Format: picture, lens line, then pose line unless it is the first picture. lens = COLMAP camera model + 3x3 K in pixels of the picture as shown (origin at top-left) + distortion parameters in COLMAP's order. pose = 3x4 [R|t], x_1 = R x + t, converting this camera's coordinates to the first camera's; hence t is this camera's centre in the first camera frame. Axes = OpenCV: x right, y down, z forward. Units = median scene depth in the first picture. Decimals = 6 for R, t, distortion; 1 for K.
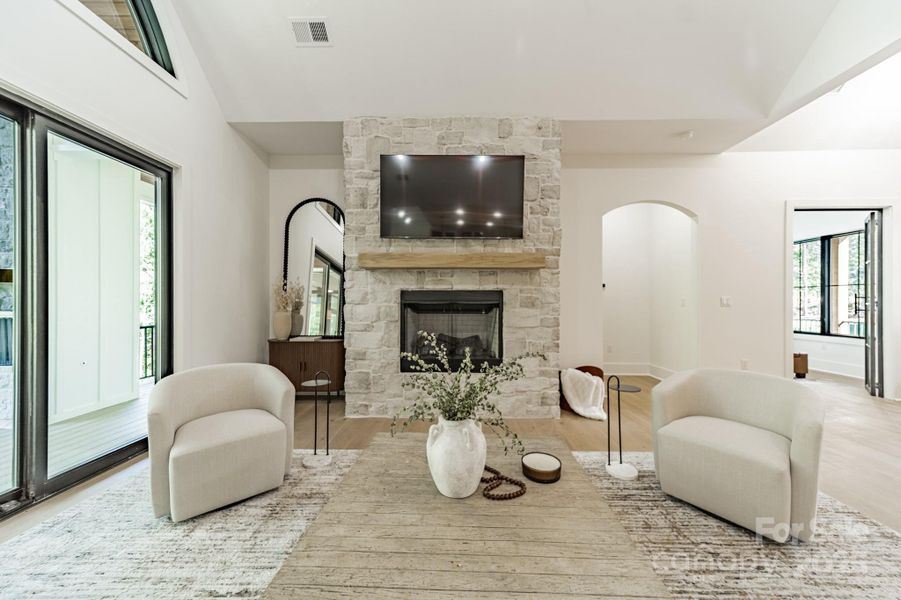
lens RADIAL K [[316.9, 0, 452.1], [0, 316.9, 302.2], [0, 0, 1]] dist [0.009385, -0.000437]
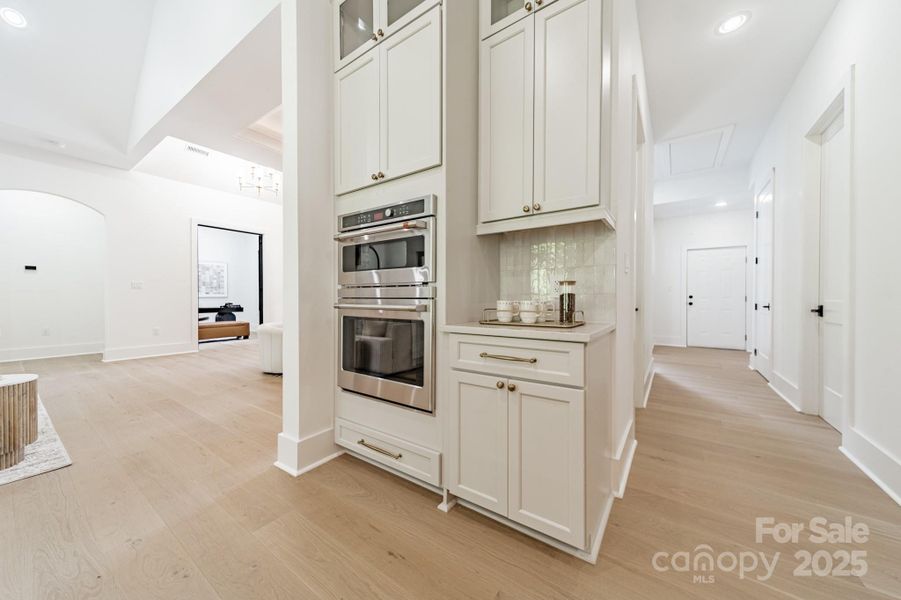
lens RADIAL K [[316.9, 0, 452.7], [0, 316.9, 299.8], [0, 0, 1]] dist [0.009385, -0.000437]
pose [[0.558586, -0.005756, 0.829427, 0.599065], [-0.002299, 0.999961, 0.008488, 0.054825], [-0.829443, -0.006648, 0.558551, -1.002076]]
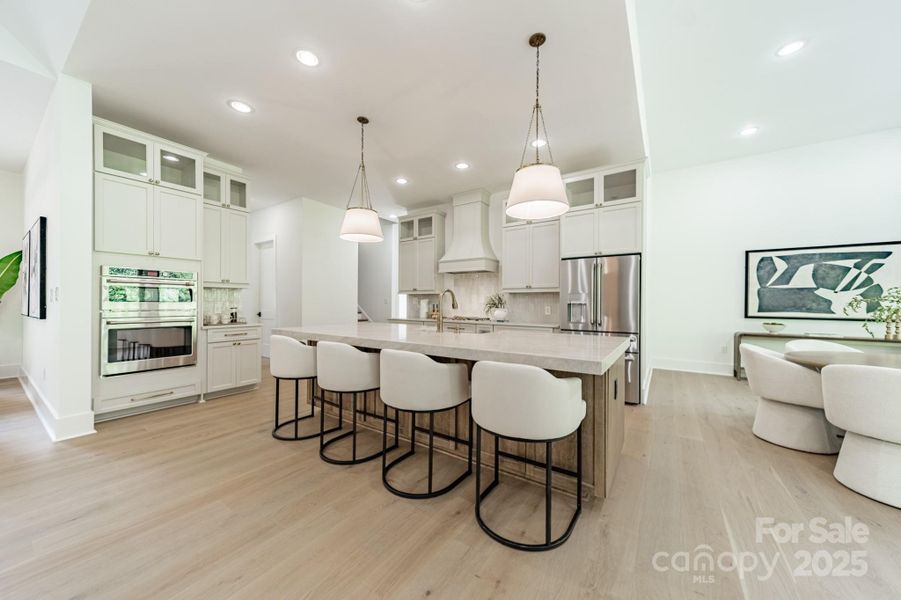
lens RADIAL K [[316.9, 0, 451.3], [0, 316.9, 301.8], [0, 0, 1]] dist [0.009385, -0.000437]
pose [[-0.836260, -0.004247, 0.548317, -0.376417], [-0.008203, 0.999955, -0.004765, 0.006275], [-0.548272, -0.008482, -0.836257, -0.275128]]
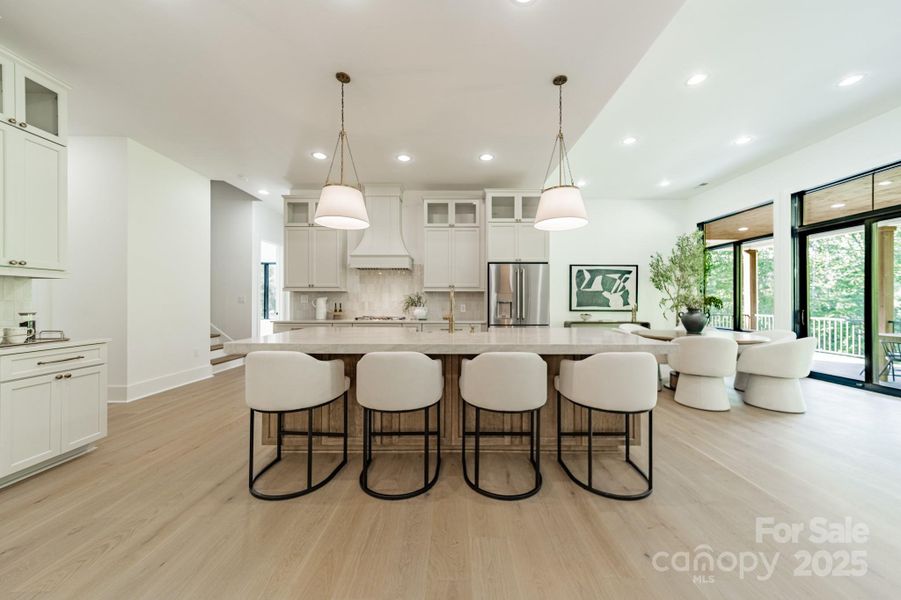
lens RADIAL K [[316.9, 0, 453.4], [0, 316.9, 299.9], [0, 0, 1]] dist [0.009385, -0.000437]
pose [[-0.999881, -0.004040, -0.014887, 0.139441], [-0.003969, 0.999981, -0.004807, 0.001564], [0.014906, -0.004747, -0.999878, -0.139308]]
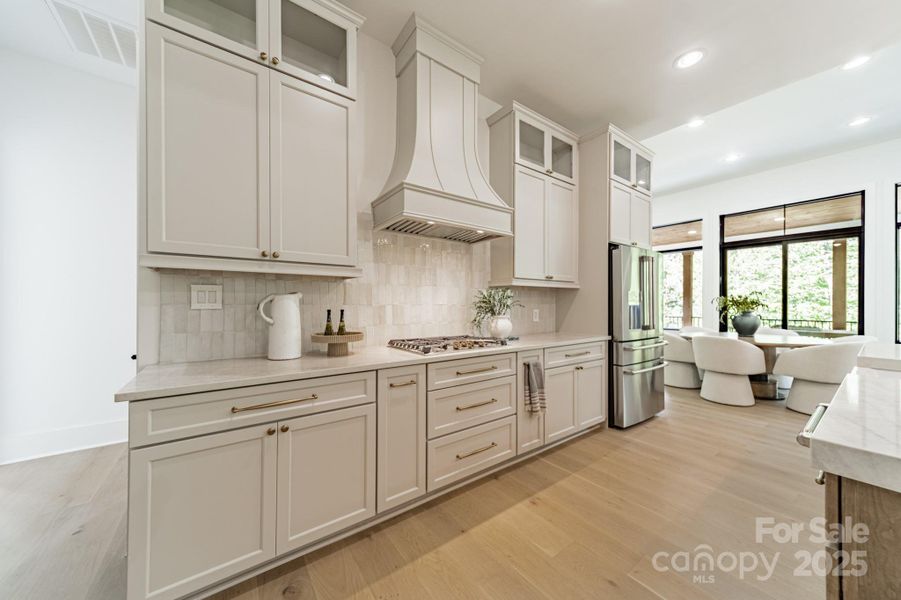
lens RADIAL K [[316.9, 0, 452.0], [0, 316.9, 303.1], [0, 0, 1]] dist [0.009385, -0.000437]
pose [[-0.795149, -0.004203, -0.606400, 0.884302], [-0.002209, 0.999989, -0.004034, 0.002144], [0.606410, -0.001869, -0.795150, -1.145855]]
